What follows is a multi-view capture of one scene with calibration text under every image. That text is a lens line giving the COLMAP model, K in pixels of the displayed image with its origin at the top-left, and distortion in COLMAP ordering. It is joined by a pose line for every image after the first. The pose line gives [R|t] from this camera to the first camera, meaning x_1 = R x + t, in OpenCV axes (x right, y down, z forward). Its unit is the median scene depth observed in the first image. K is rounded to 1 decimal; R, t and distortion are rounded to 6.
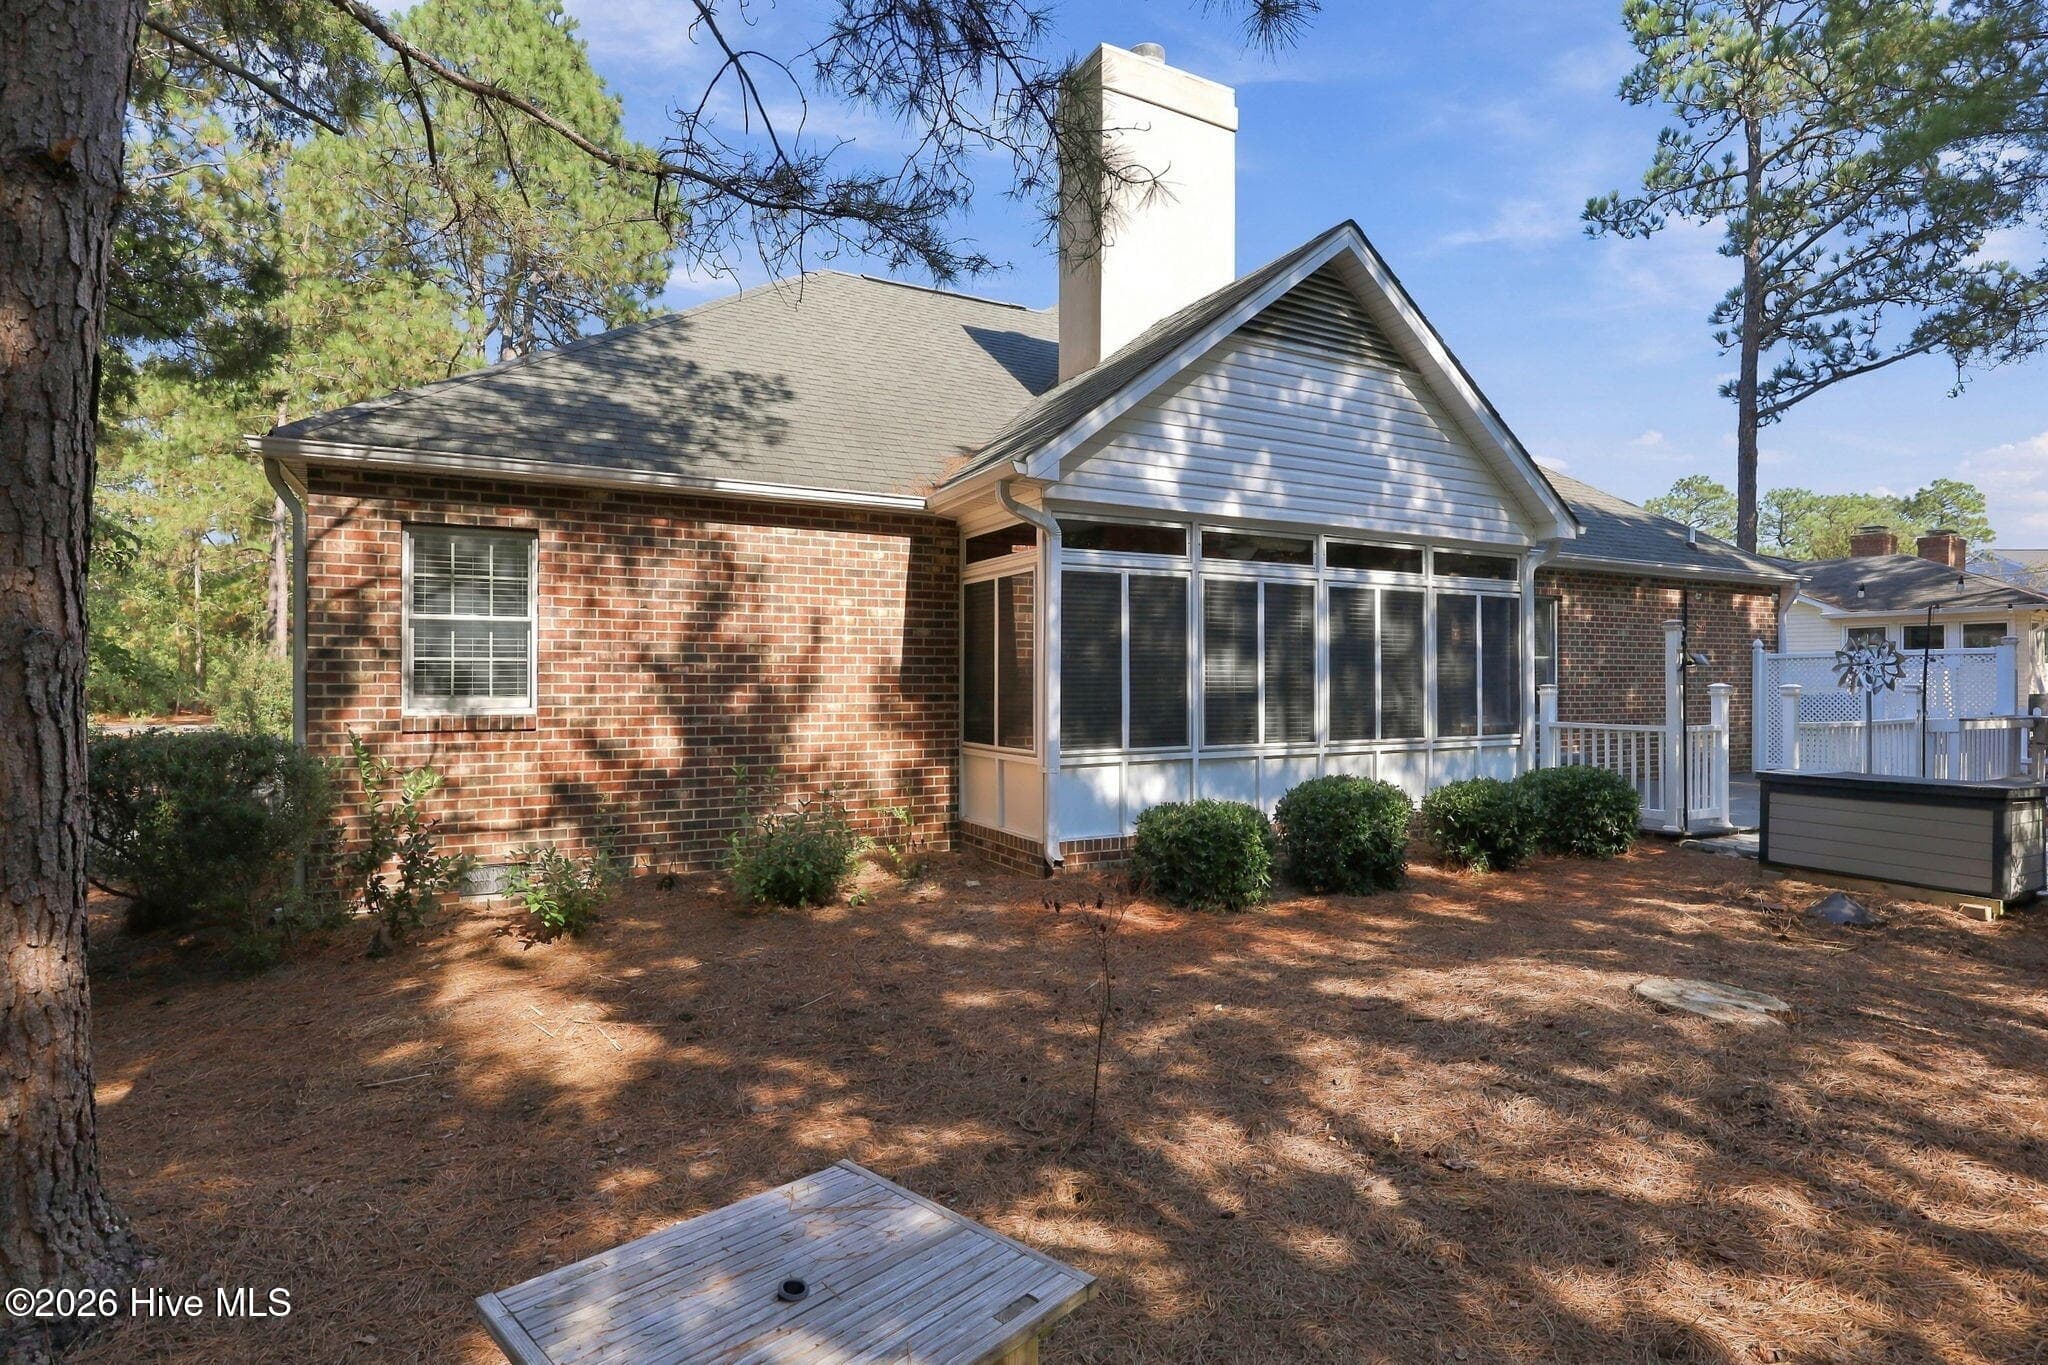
lens RADIAL K [[1031.6, 0, 1016.9], [0, 1031.6, 675.0], [0, 0, 1]] dist [-0.006060, -0.000148]
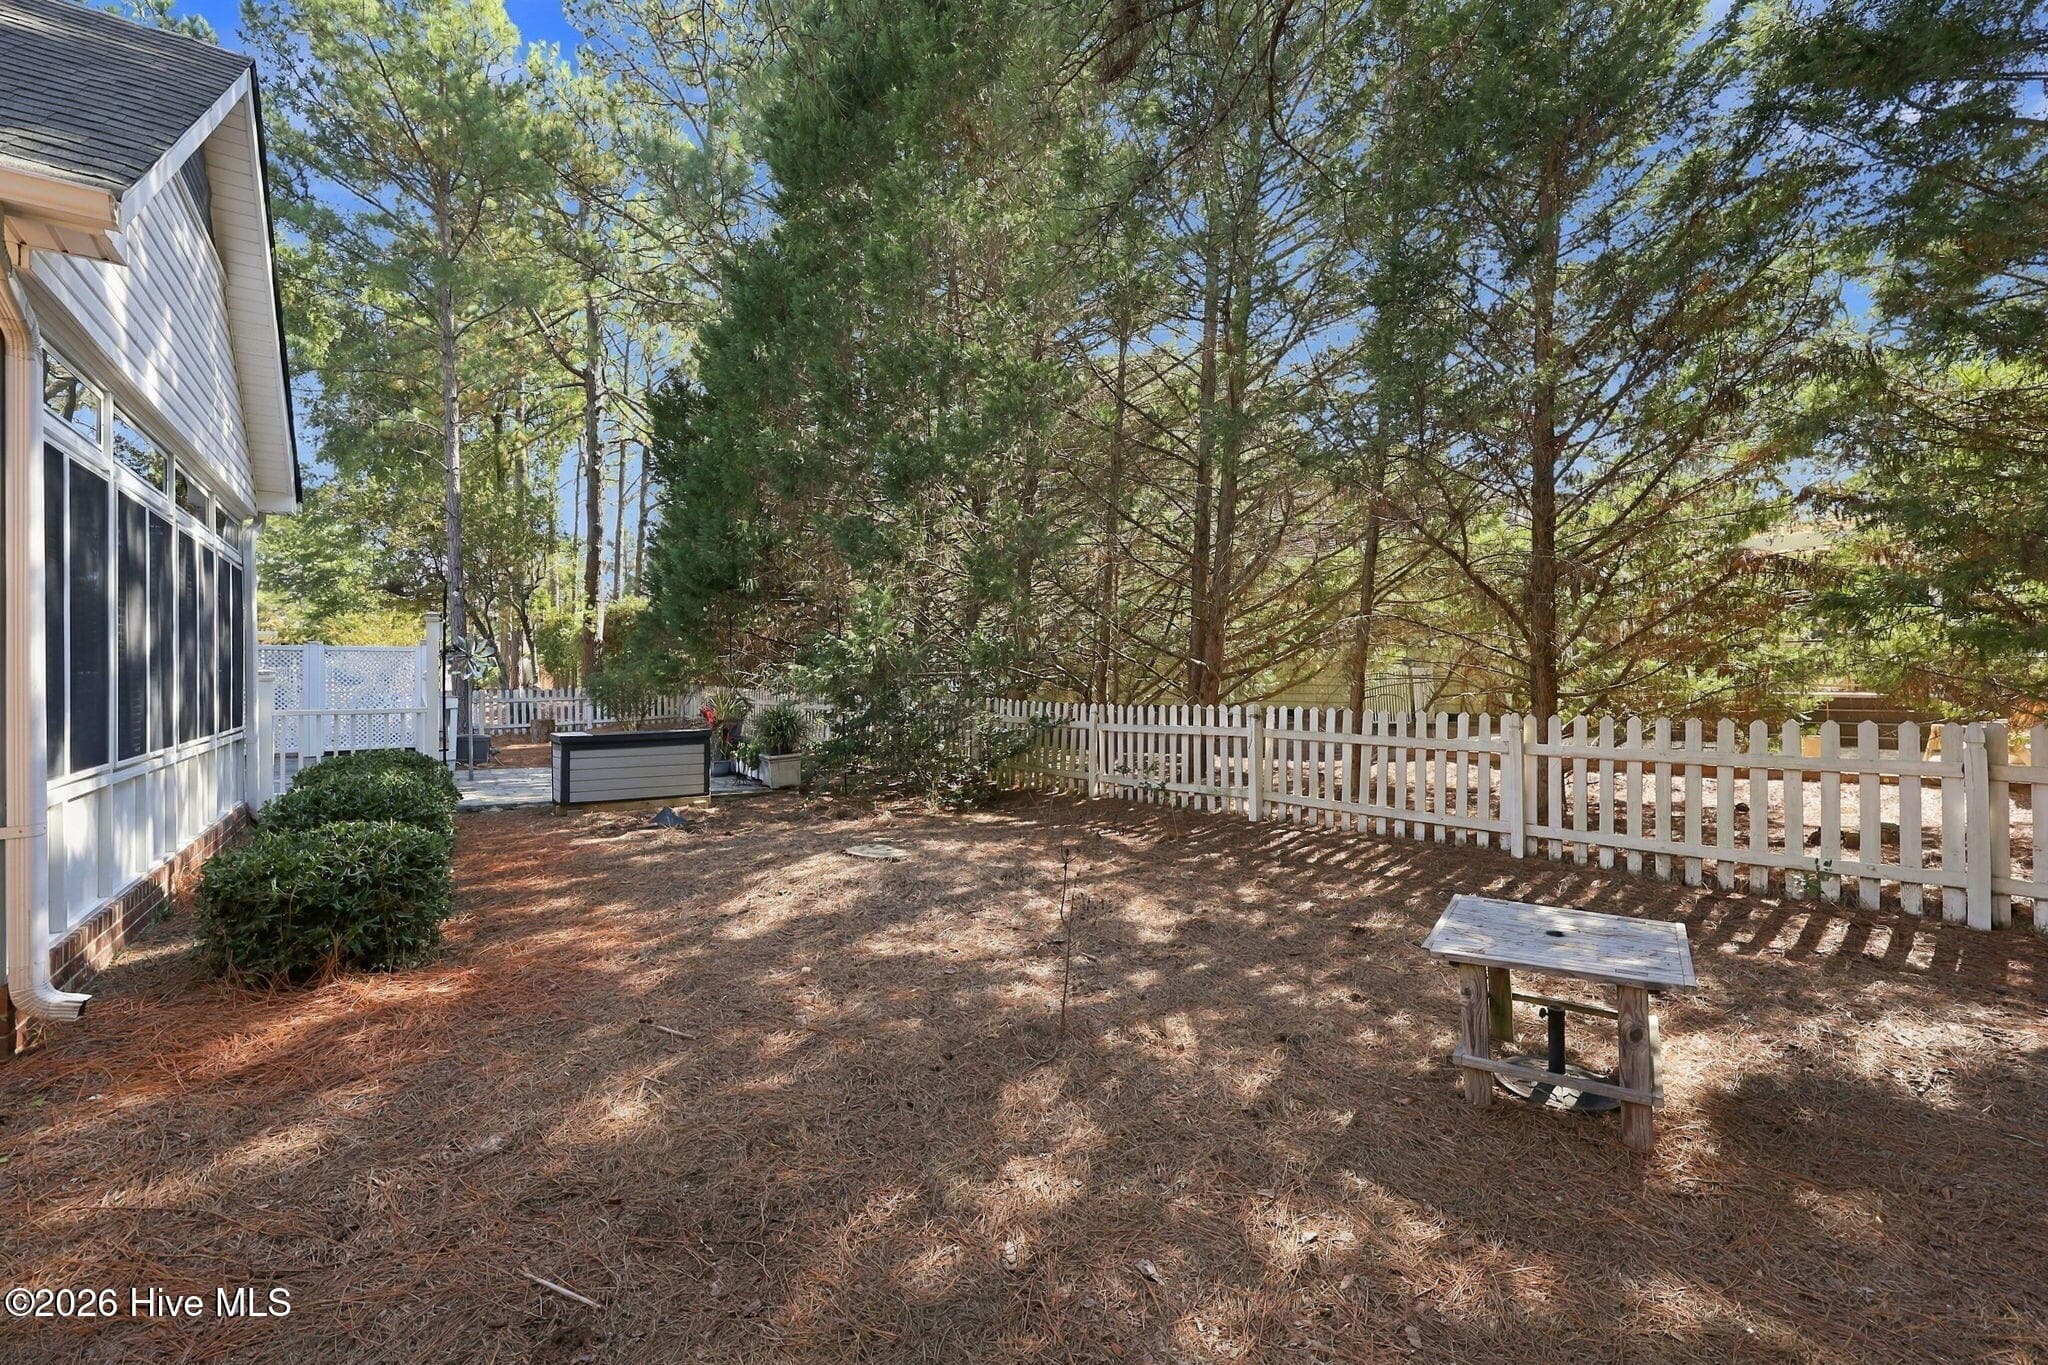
lens RADIAL K [[840.4, 0, 1019.4], [0, 840.4, 680.9], [0, 0, 1]] dist [0.000830, -0.001457]
pose [[-0.129869, -0.004542, 0.991521, -0.747010], [0.006818, 0.999962, 0.005474, 0.035113], [-0.991508, 0.007471, -0.129833, 0.973462]]
